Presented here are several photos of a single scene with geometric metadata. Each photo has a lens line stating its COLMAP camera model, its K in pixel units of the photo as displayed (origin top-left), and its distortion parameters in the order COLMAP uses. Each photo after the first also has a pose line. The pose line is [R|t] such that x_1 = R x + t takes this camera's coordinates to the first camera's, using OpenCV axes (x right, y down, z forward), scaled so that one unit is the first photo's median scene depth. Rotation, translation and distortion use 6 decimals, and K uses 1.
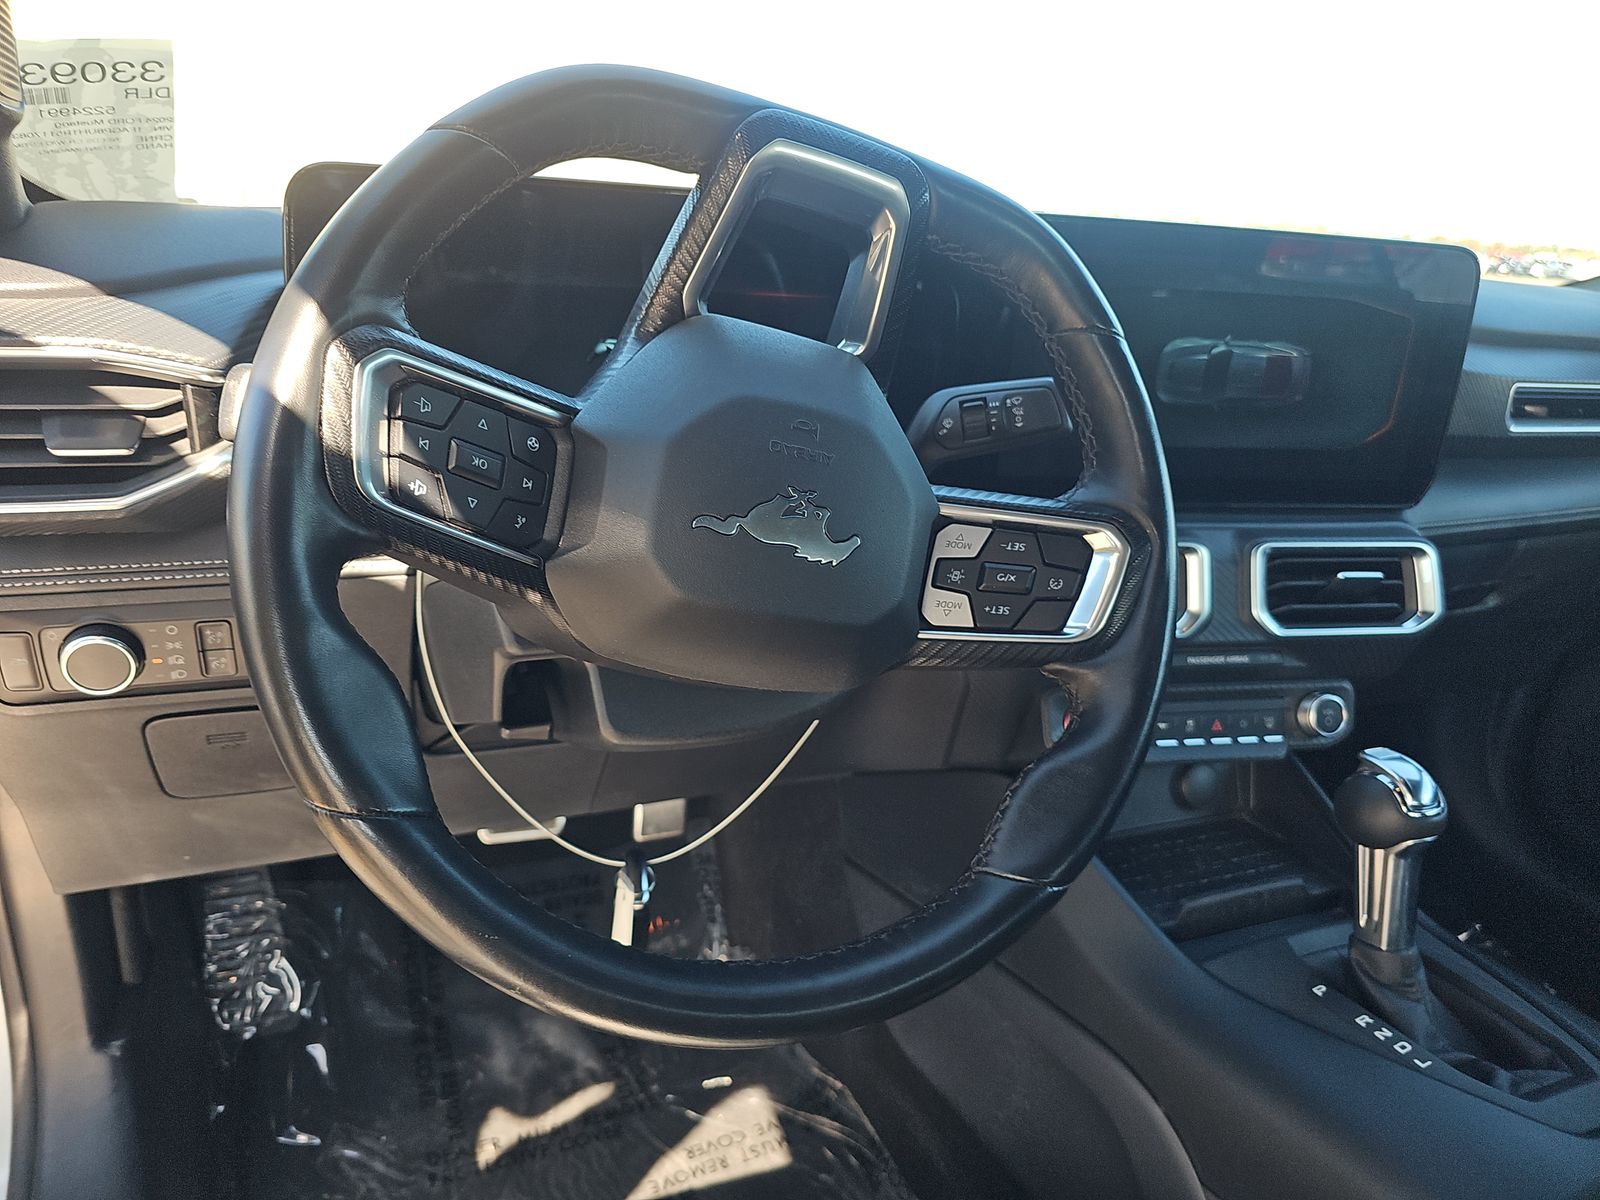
lens RADIAL K [[1088.1, 0, 775.2], [0, 1088.1, 599.3], [0, 0, 1]] dist [0.000224, -0.003229]
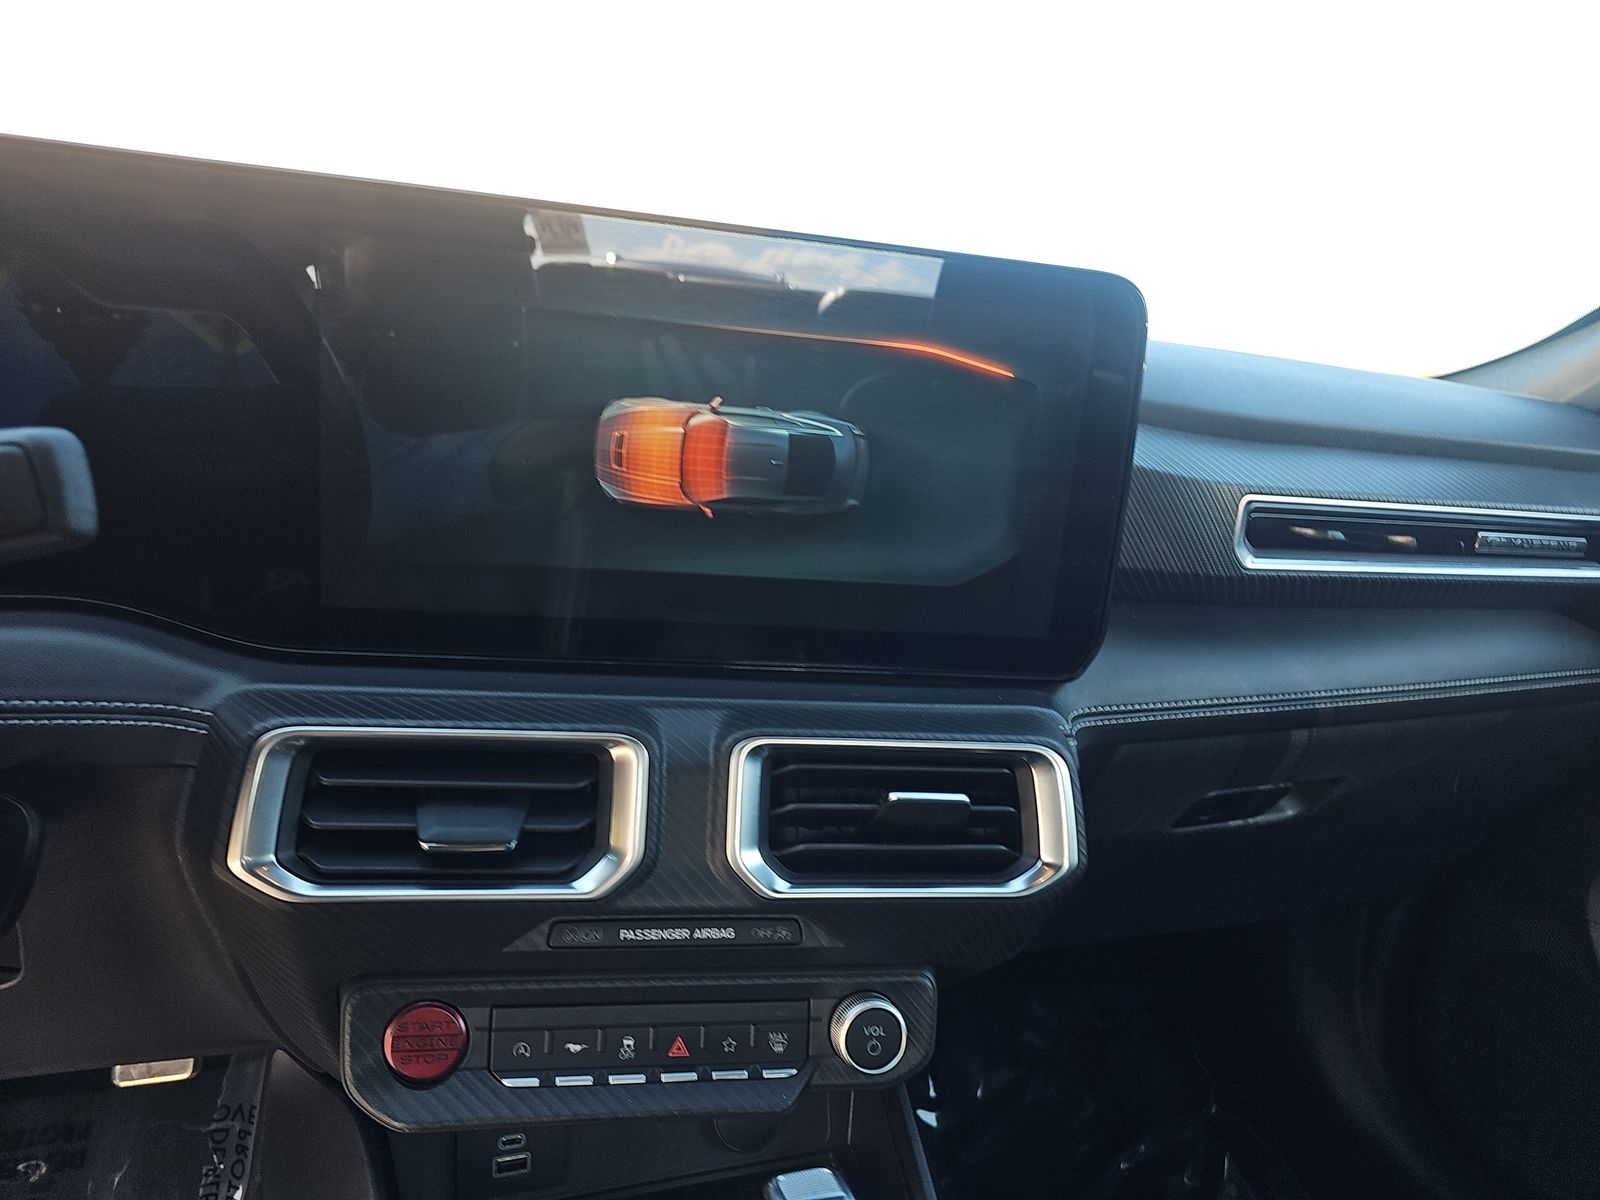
lens RADIAL K [[1088.1, 0, 775.2], [0, 1088.1, 599.3], [0, 0, 1]] dist [0.000224, -0.003229]
pose [[0.998960, 0.032065, -0.032415, 0.465850], [-0.035240, 0.994092, -0.102660, -0.065248], [0.028932, 0.103696, 0.994188, 0.390991]]
